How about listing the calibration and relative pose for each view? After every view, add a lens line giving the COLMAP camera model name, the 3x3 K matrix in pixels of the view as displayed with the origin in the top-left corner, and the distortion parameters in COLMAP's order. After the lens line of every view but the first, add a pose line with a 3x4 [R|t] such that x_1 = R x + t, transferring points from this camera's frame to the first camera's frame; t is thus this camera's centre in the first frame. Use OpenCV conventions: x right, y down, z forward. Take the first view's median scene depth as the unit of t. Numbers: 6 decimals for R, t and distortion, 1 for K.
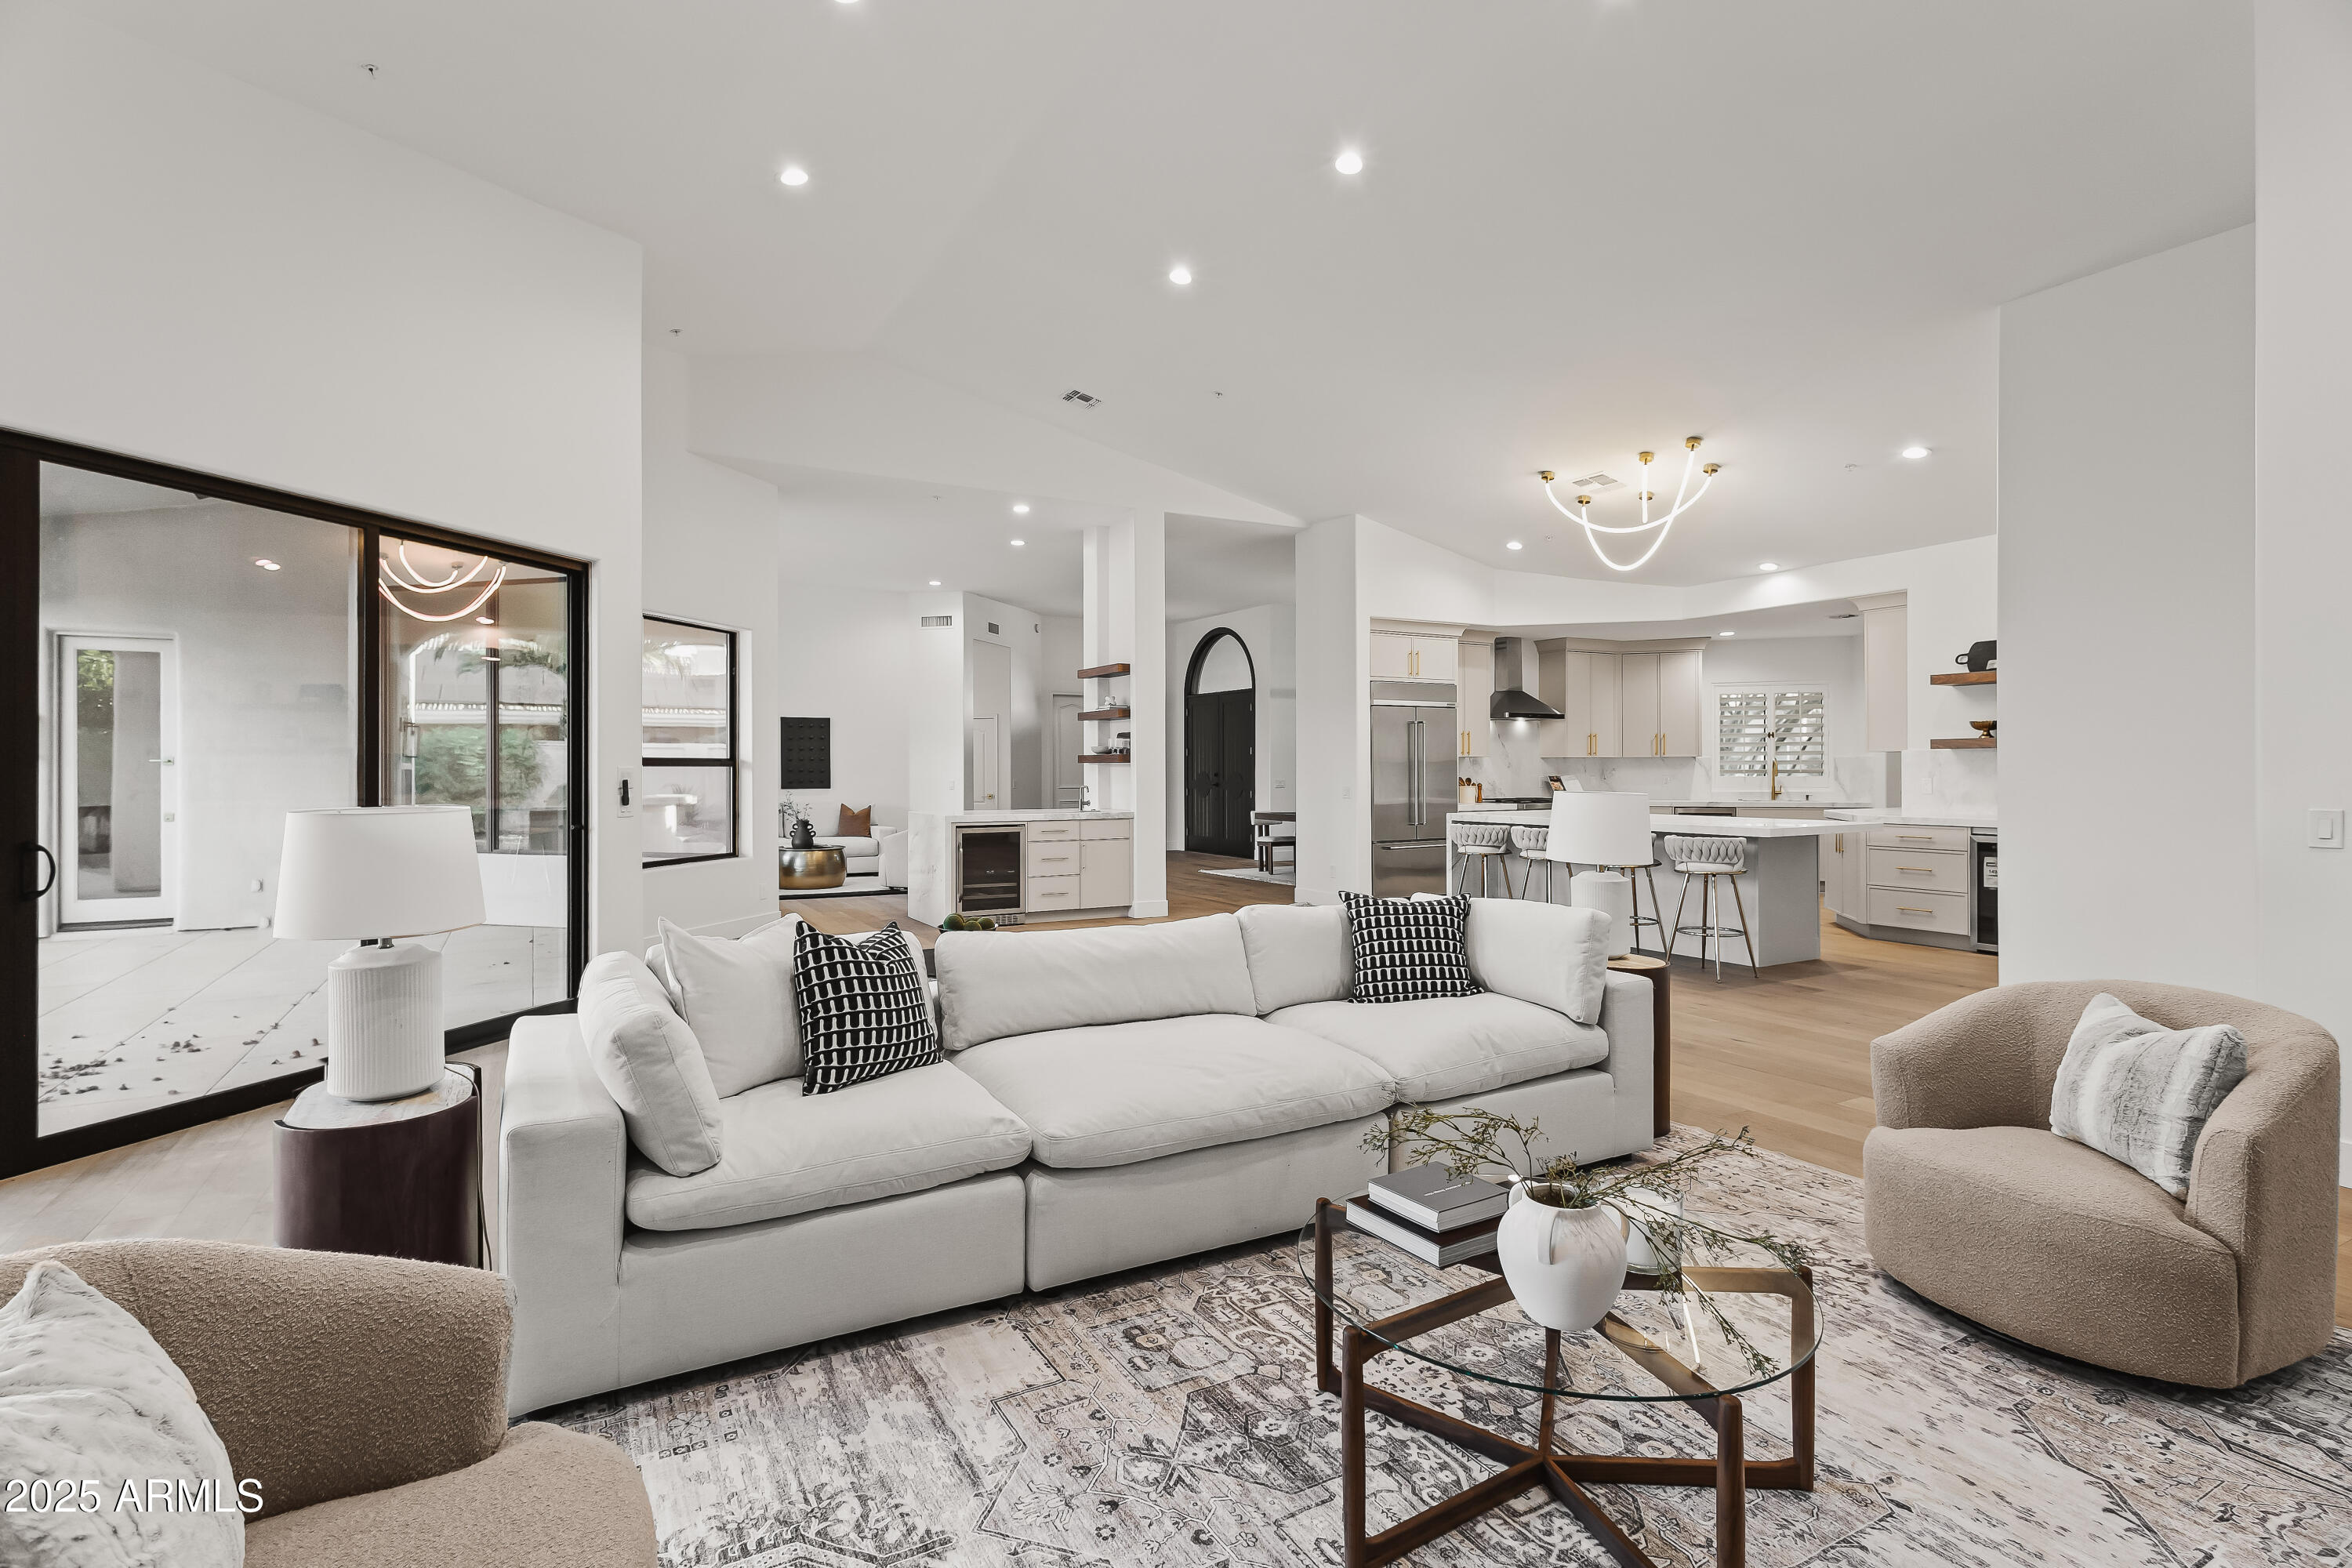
lens RADIAL K [[1125.2, 0, 1163.3], [0, 1125.2, 761.0], [0, 0, 1]] dist [0.001373, 0.000237]
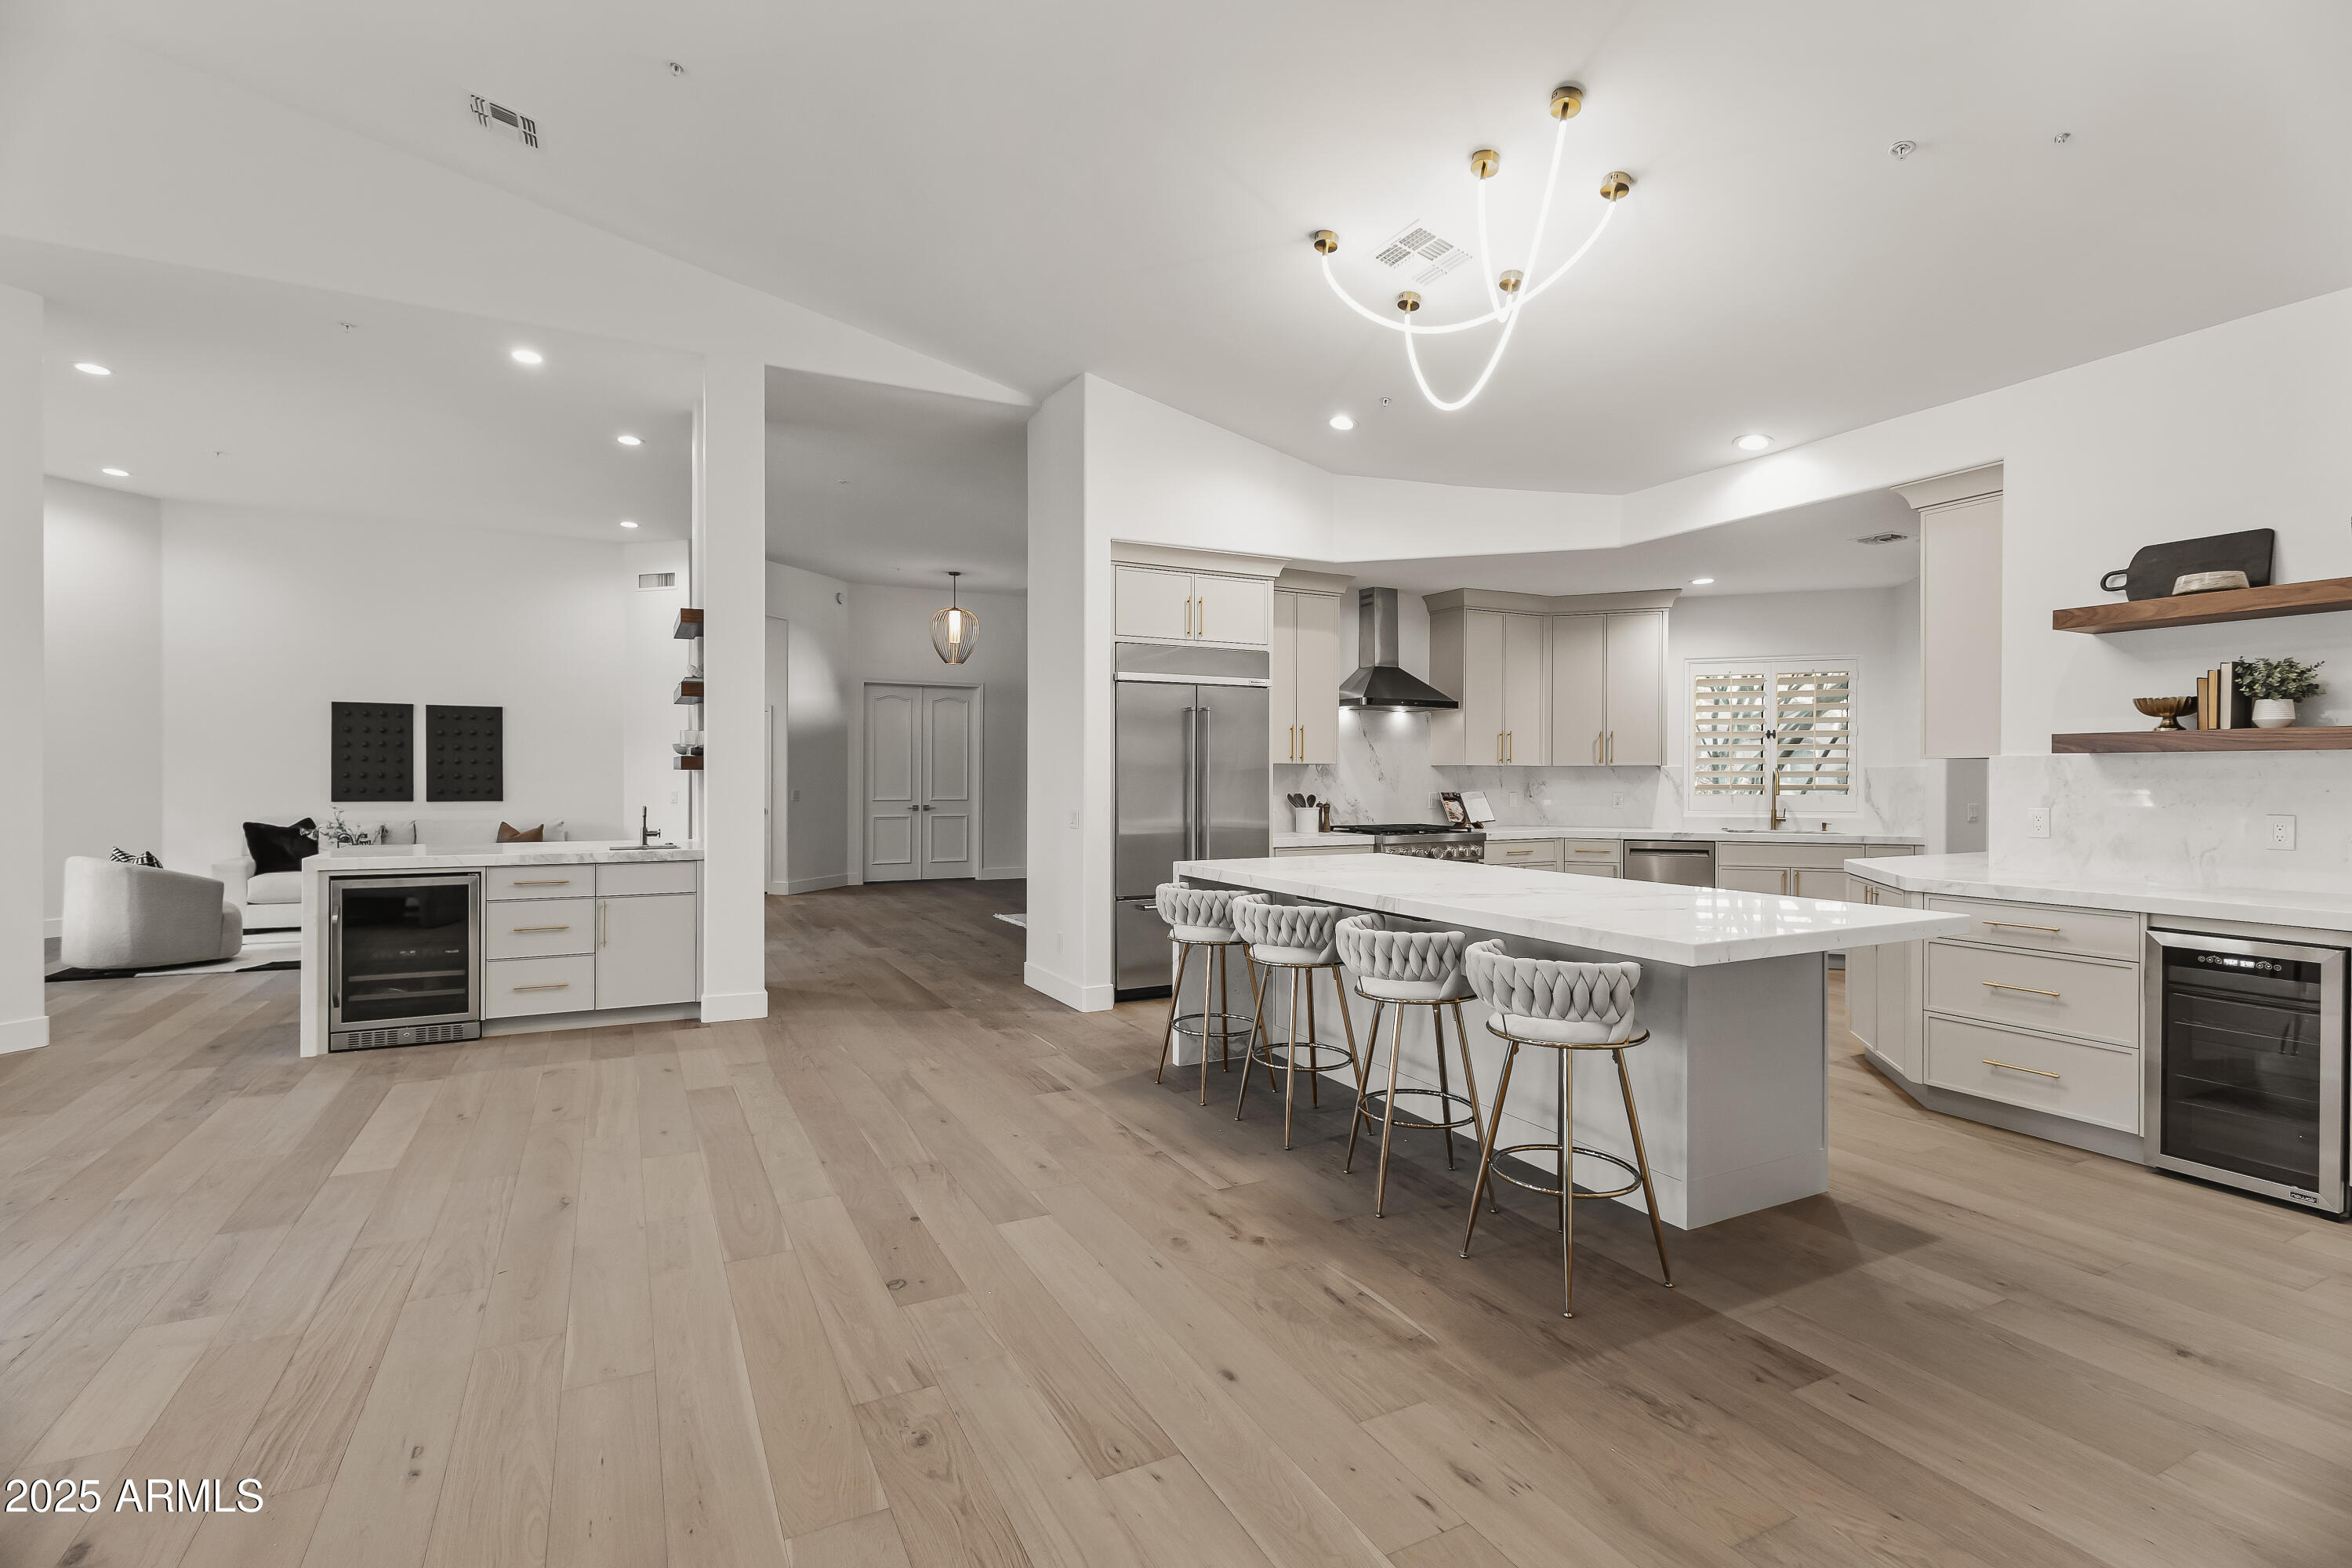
lens RADIAL K [[1081.0, 0, 1178.8], [0, 1081.0, 777.9], [0, 0, 1]] dist [0.004083, 0.000195]
pose [[0.999550, 0.006106, -0.029370, 0.234735], [-0.005829, 0.999938, 0.009497, -0.001158], [0.029426, -0.009322, 0.999523, 0.390337]]
